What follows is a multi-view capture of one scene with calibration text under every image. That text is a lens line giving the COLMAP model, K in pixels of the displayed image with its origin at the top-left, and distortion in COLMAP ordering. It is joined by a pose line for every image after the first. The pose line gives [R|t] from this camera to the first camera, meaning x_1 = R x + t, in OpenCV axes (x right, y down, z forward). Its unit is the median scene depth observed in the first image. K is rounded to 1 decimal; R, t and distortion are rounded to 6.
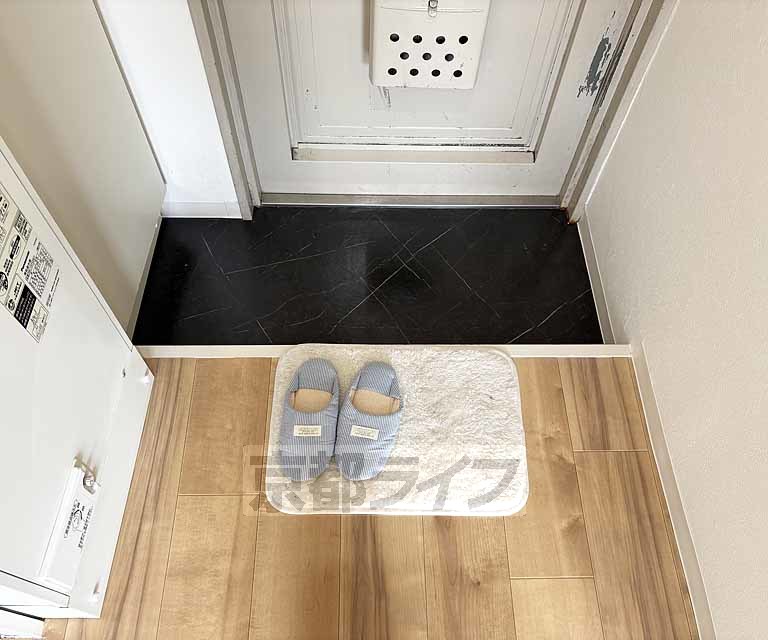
lens RADIAL K [[644.2, 0, 381.5], [0, 644.2, 324.2], [0, 0, 1]] dist [0.014319, -0.023843]
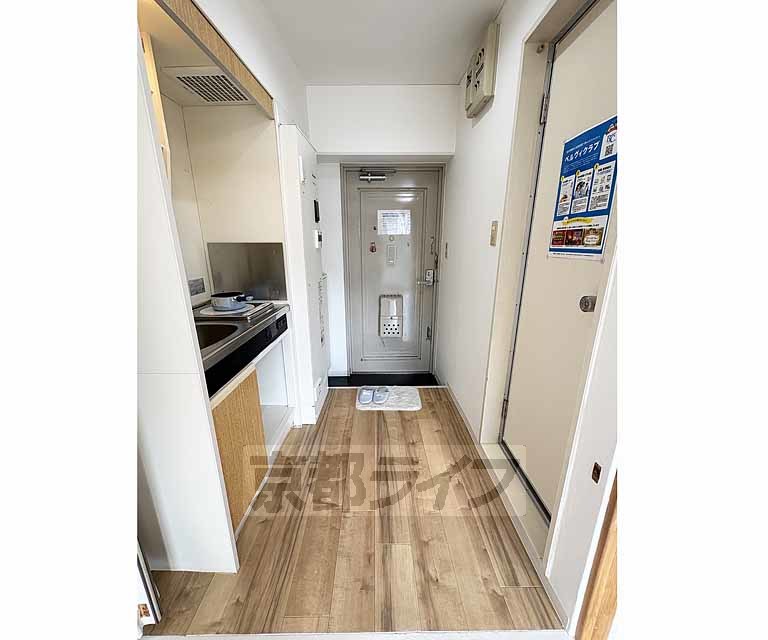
lens RADIAL K [[282.7, 0, 380.0], [0, 282.7, 320.3], [0, 0, 1]] dist [-0.000587, 0.000094]
pose [[0.998772, -0.045694, -0.019130, 0.028224], [0.019136, 0.712098, -0.701819, 1.063956], [0.045692, 0.700591, 0.712099, -0.607579]]
